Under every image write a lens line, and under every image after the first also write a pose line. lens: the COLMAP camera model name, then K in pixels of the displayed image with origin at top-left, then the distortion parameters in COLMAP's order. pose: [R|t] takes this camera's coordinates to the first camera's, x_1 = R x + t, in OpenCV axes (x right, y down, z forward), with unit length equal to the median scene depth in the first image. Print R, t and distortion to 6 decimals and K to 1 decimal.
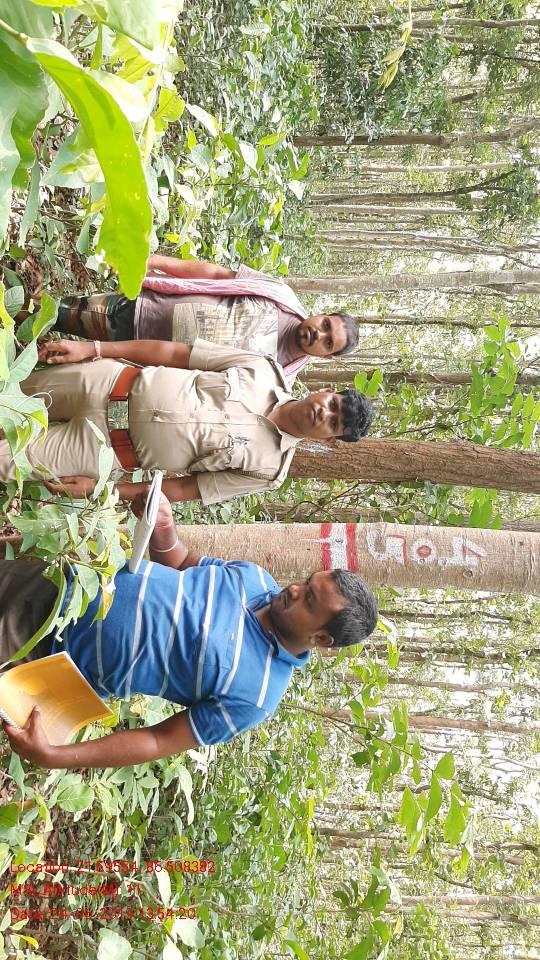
lens RADIAL K [[757.8, 0, 275.0], [0, 757.8, 477.9], [0, 0, 1]] dist [0.093800, -0.187210]
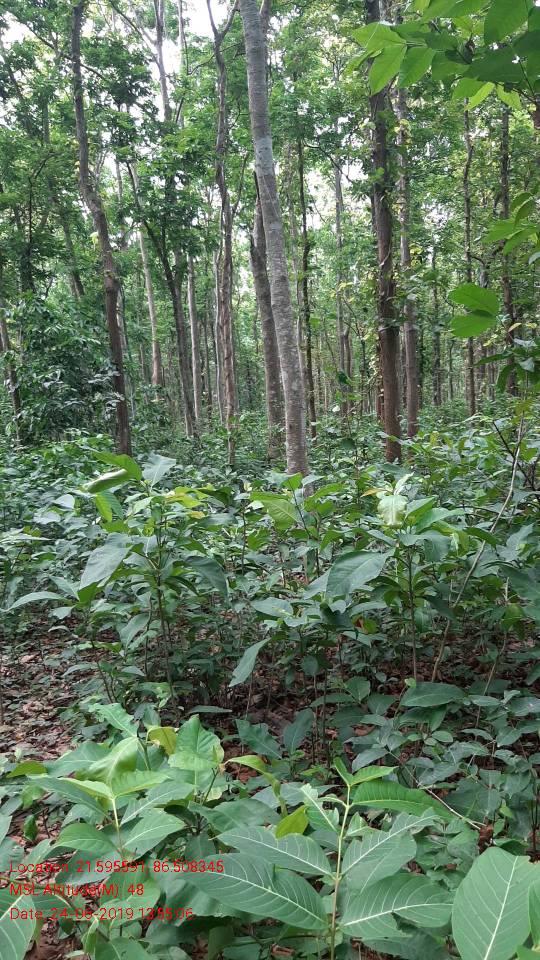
lens RADIAL K [[757.8, 0, 275.0], [0, 757.8, 477.9], [0, 0, 1]] dist [0.093800, -0.187210]
pose [[-0.071438, -0.997182, -0.022901, 0.010696], [0.968863, -0.063916, -0.239205, -0.055064], [0.237067, -0.039276, 0.970699, 0.150790]]
